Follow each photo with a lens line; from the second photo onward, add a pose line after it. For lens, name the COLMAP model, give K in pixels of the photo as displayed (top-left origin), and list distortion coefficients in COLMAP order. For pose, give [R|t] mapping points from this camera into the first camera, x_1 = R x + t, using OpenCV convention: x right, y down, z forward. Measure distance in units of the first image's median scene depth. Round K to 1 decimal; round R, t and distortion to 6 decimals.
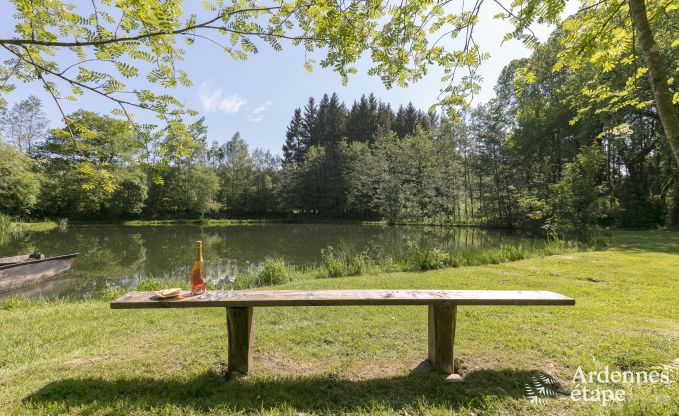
lens RADIAL K [[292.8, 0, 339.5], [0, 292.8, 208.0], [0, 0, 1]] dist [0.000580, -0.000117]
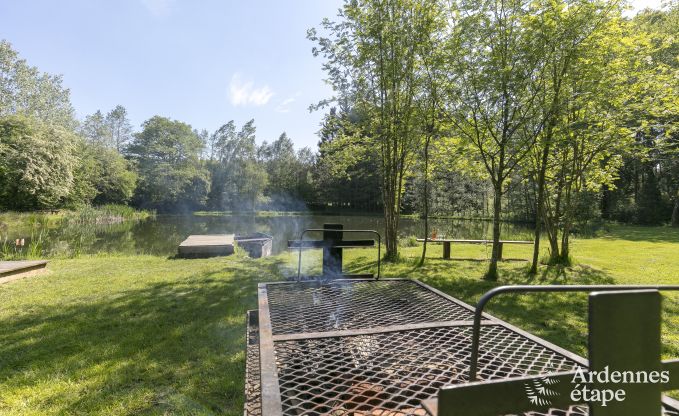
lens RADIAL K [[305.7, 0, 339.5], [0, 305.7, 208.0], [0, 0, 1]] dist [0.000442, -0.000266]
pose [[0.997351, 0.013420, -0.071484, -0.048626], [-0.011300, 0.999487, 0.029978, -0.010137], [0.071849, -0.029091, 0.996991, -0.144086]]
